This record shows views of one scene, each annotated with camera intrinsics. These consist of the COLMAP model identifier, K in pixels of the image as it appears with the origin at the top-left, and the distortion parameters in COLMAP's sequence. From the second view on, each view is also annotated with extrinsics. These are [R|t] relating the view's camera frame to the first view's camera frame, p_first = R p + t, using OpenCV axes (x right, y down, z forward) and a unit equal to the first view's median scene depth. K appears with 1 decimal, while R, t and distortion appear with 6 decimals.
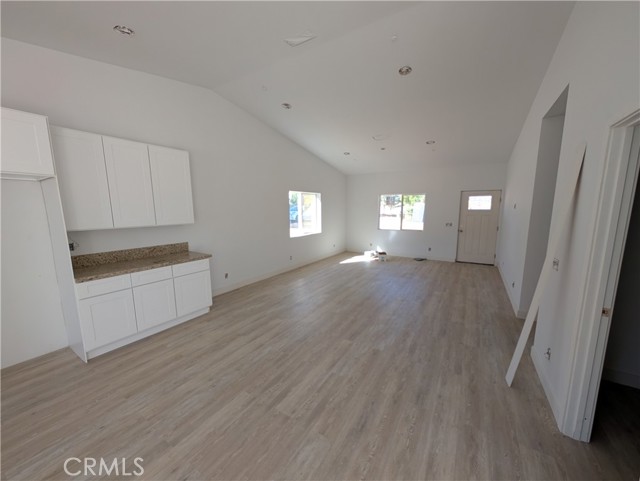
lens RADIAL K [[242.6, 0, 323.3], [0, 242.6, 242.9], [0, 0, 1]] dist [-0.002882, 0.001104]
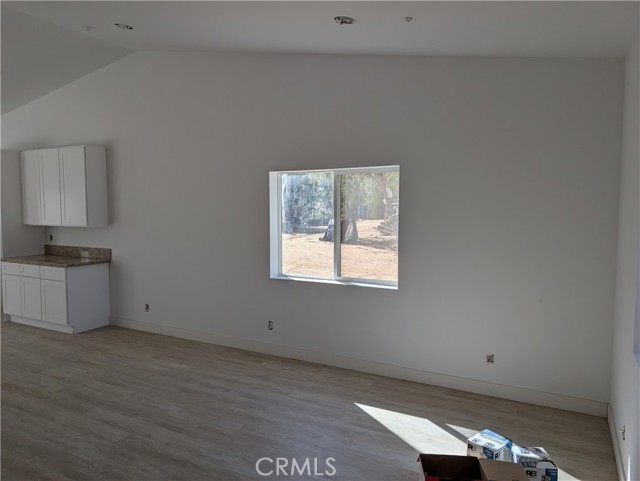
lens RADIAL K [[460.2, 0, 313.4], [0, 460.2, 237.0], [0, 0, 1]] dist [0.017283, -0.013796]
pose [[0.050947, 0.070880, -0.996183, 1.403619], [-0.144742, 0.987471, 0.062858, -0.325438], [0.988157, 0.140988, 0.060568, 2.113915]]
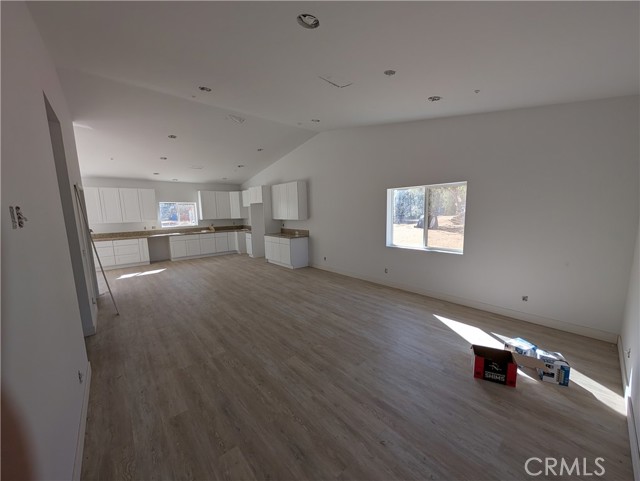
lens RADIAL K [[242.6, 0, 322.2], [0, 242.6, 243.8], [0, 0, 1]] dist [-0.002882, 0.001104]
pose [[-0.291511, 0.141408, -0.946058, 1.449254], [-0.115555, 0.976564, 0.181574, -0.316624], [0.949562, 0.162253, -0.268339, 2.105633]]
